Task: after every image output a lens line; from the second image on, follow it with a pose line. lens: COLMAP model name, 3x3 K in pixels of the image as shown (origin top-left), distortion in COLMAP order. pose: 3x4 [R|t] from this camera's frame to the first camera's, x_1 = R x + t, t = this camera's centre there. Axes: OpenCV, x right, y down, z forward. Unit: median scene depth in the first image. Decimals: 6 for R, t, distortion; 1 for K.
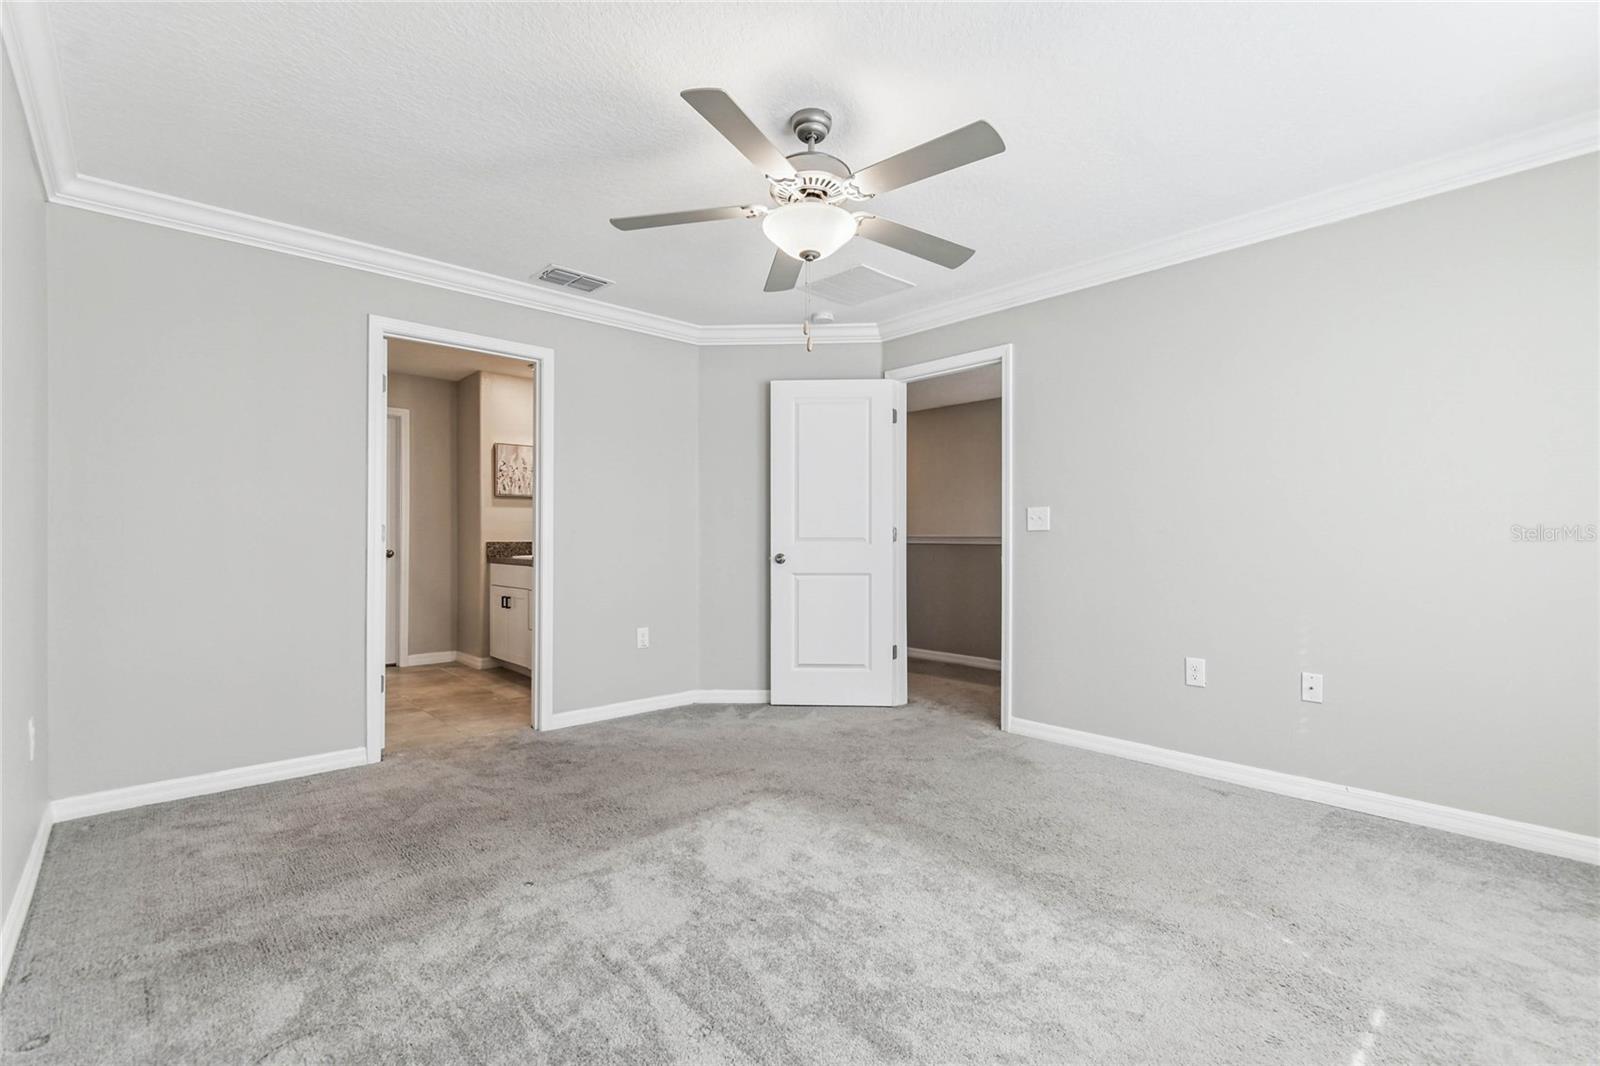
lens RADIAL K [[717.6, 0, 799.0], [0, 717.6, 534.8], [0, 0, 1]] dist [-0.000233, -0.000705]
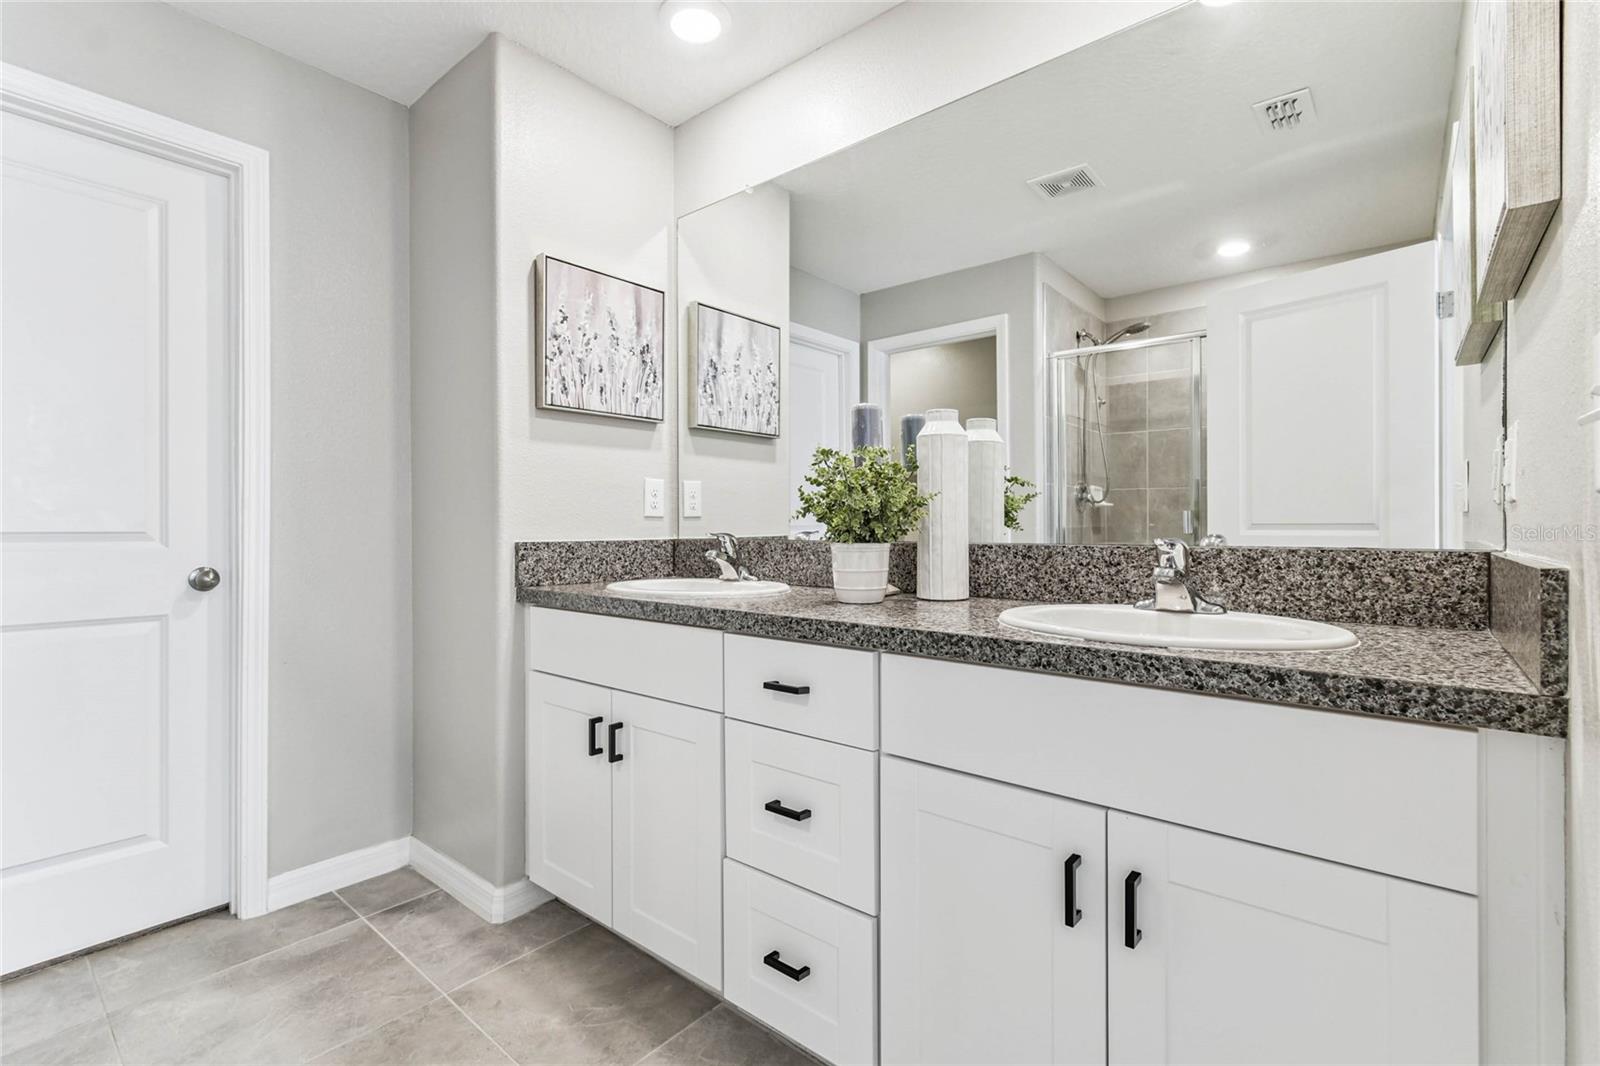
lens RADIAL K [[717.6, 0, 812.9], [0, 717.6, 524.7], [0, 0, 1]] dist [-0.000233, -0.000705]
pose [[0.991660, -0.003428, 0.128838, -0.335415], [0.003402, 0.999994, 0.000422, 0.001898], [-0.128838, 0.000019, 0.991666, 0.636031]]
